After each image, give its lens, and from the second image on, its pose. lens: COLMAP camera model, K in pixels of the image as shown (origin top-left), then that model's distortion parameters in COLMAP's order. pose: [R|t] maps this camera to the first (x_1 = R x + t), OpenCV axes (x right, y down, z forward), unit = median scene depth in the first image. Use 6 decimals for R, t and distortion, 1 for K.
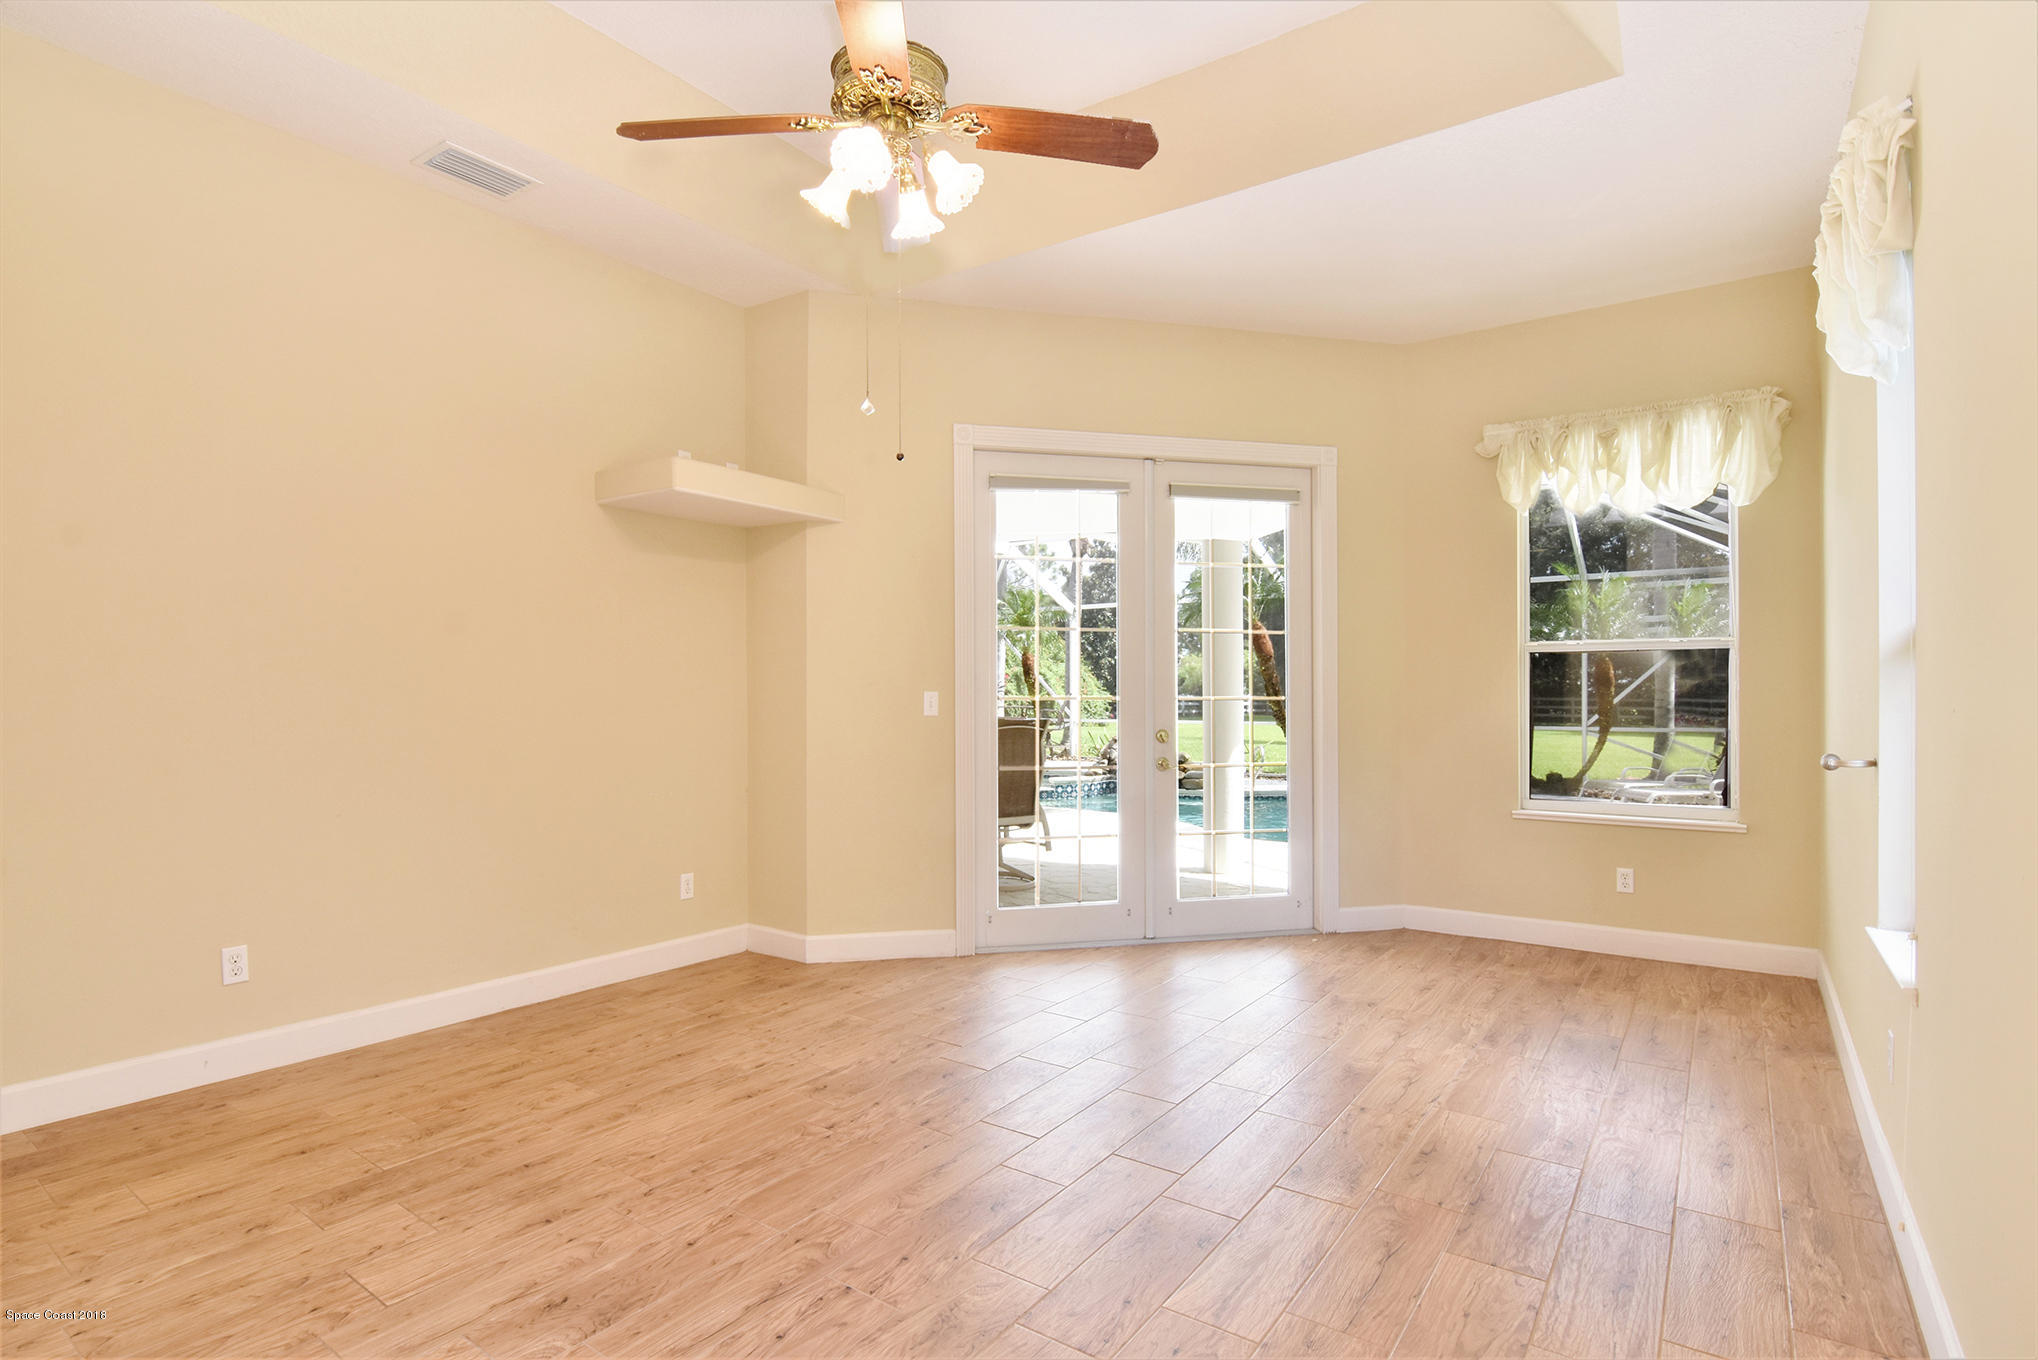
lens RADIAL K [[1004.8, 0, 1019.0], [0, 1004.8, 680.0], [0, 0, 1]] dist [-0.001059, -0.001069]
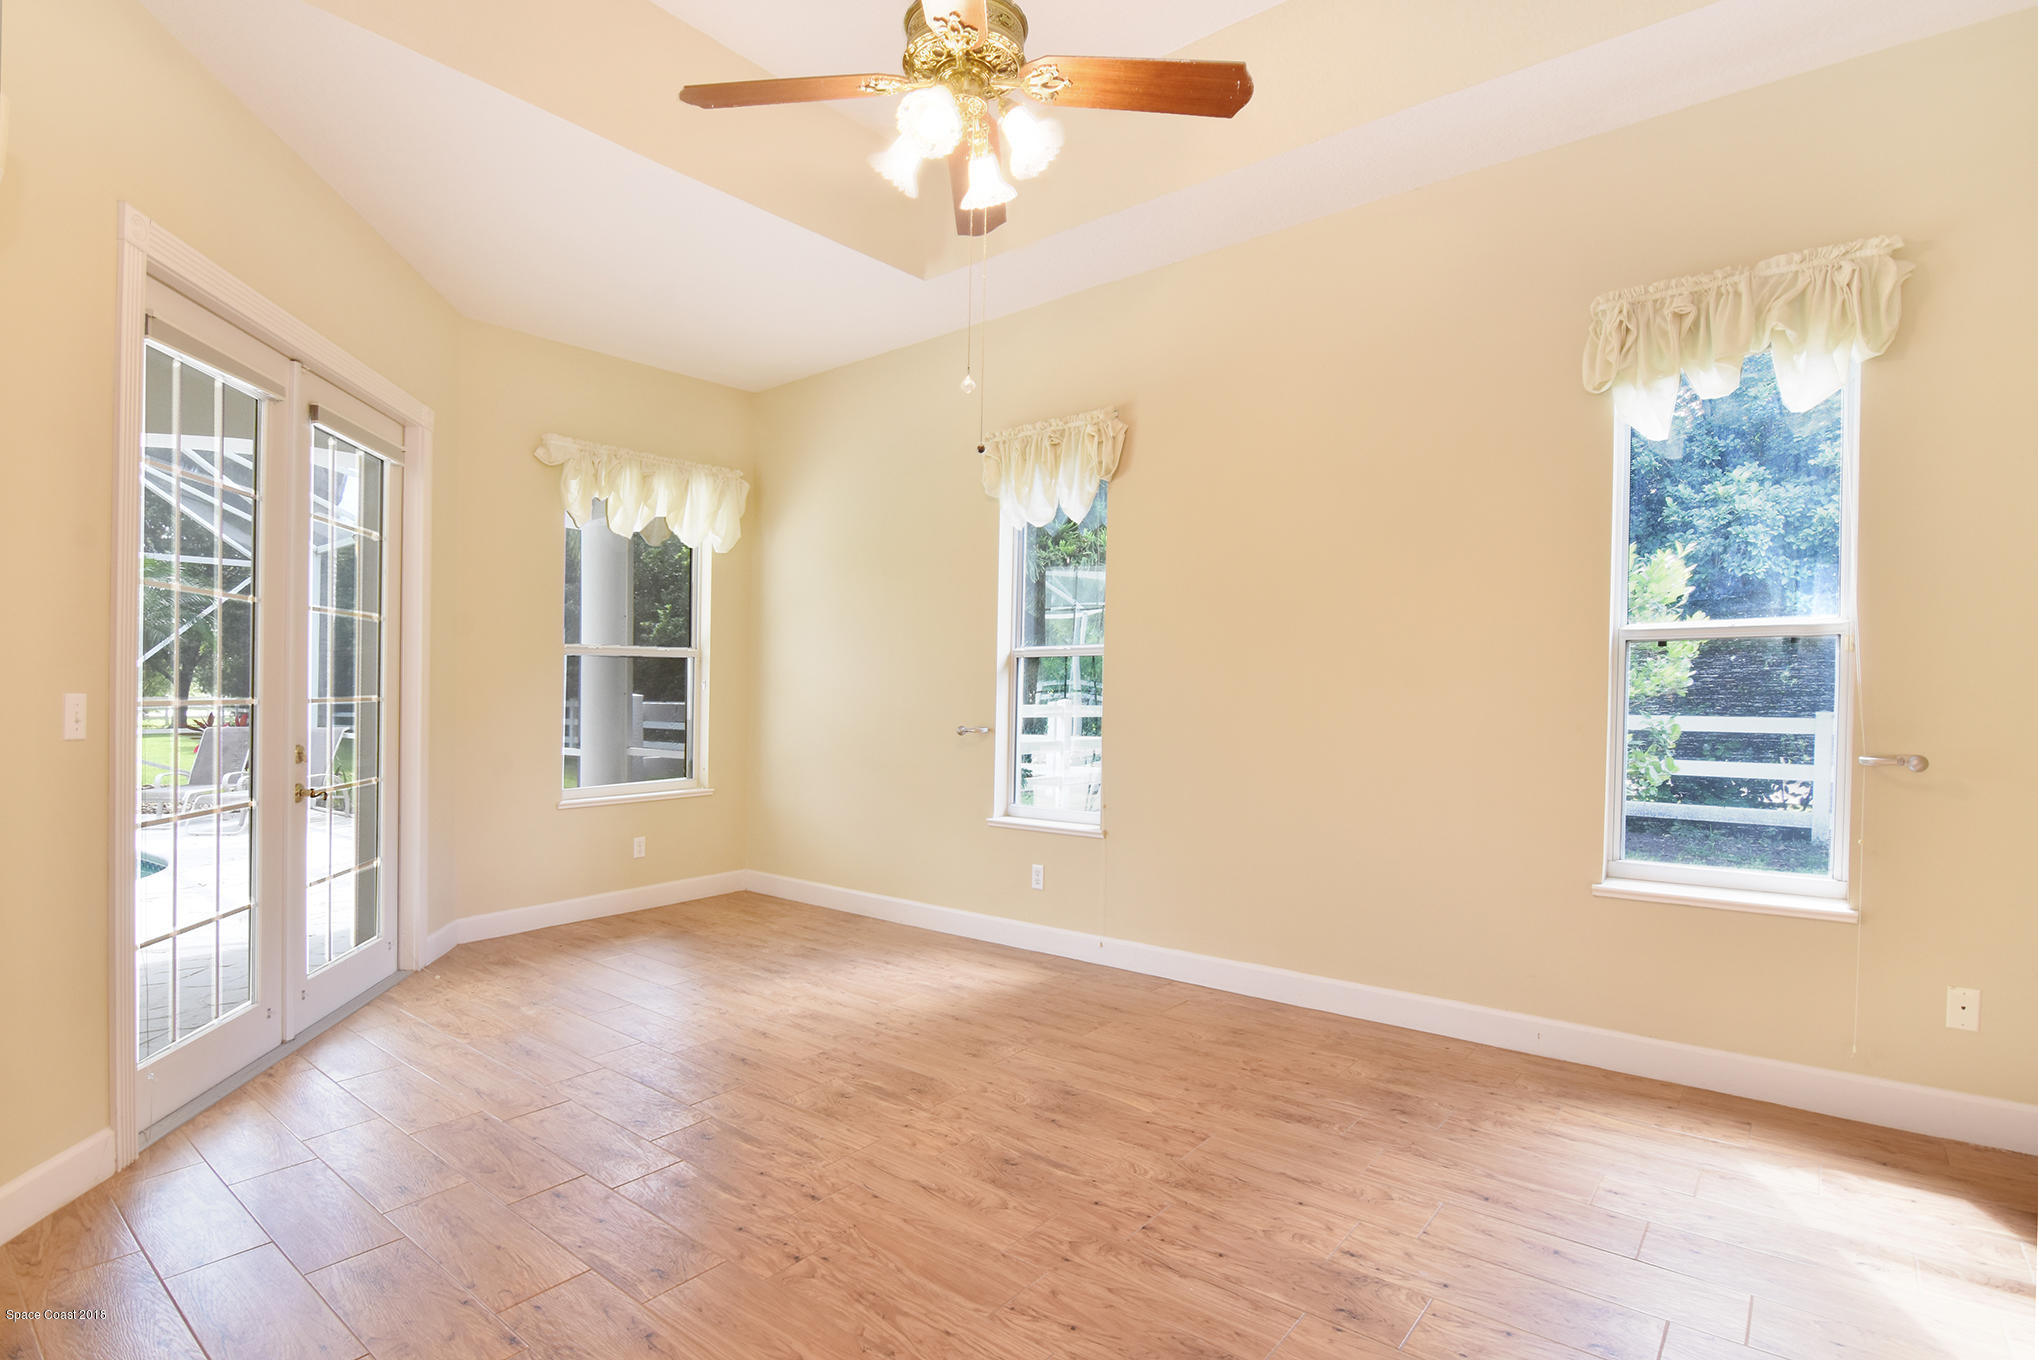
lens RADIAL K [[1004.8, 0, 1019.0], [0, 1004.8, 680.0], [0, 0, 1]] dist [-0.001059, -0.001069]
pose [[0.062579, 0.011857, 0.997970, -0.846553], [-0.014849, 0.999830, -0.010948, 0.008527], [-0.997930, -0.014133, 0.062744, 0.703807]]
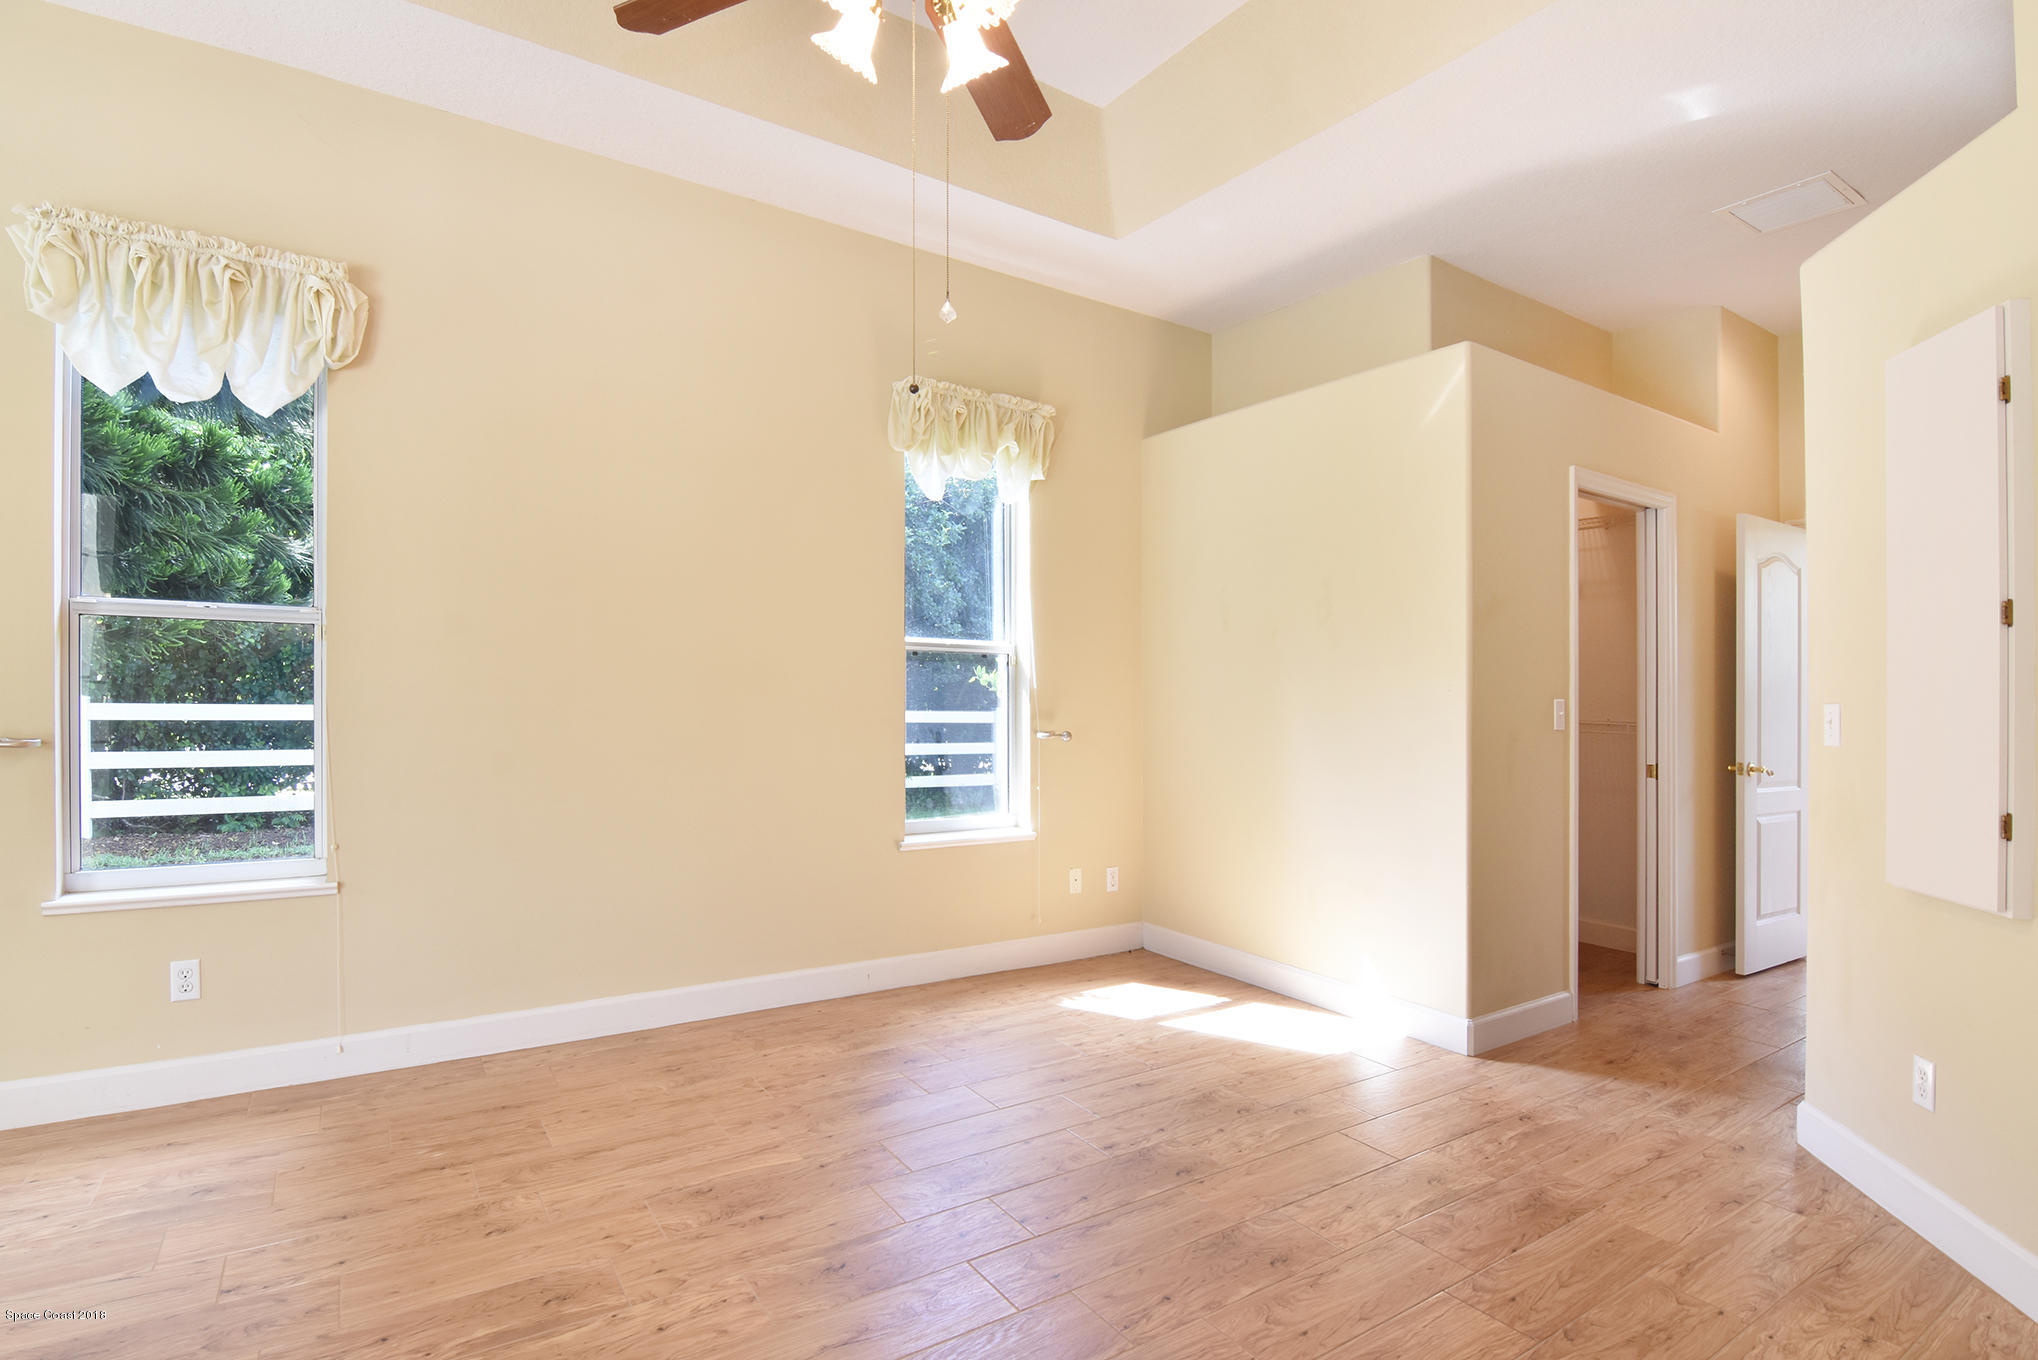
lens RADIAL K [[982.9, 0, 1021.2], [0, 982.9, 700.2], [0, 0, 1]] dist [-0.011383, -0.001055]
pose [[-0.932409, -0.019794, 0.360863, -0.361952], [-0.024234, 0.999676, -0.007781, 0.018614], [-0.360592, -0.016000, -0.932586, 1.330023]]
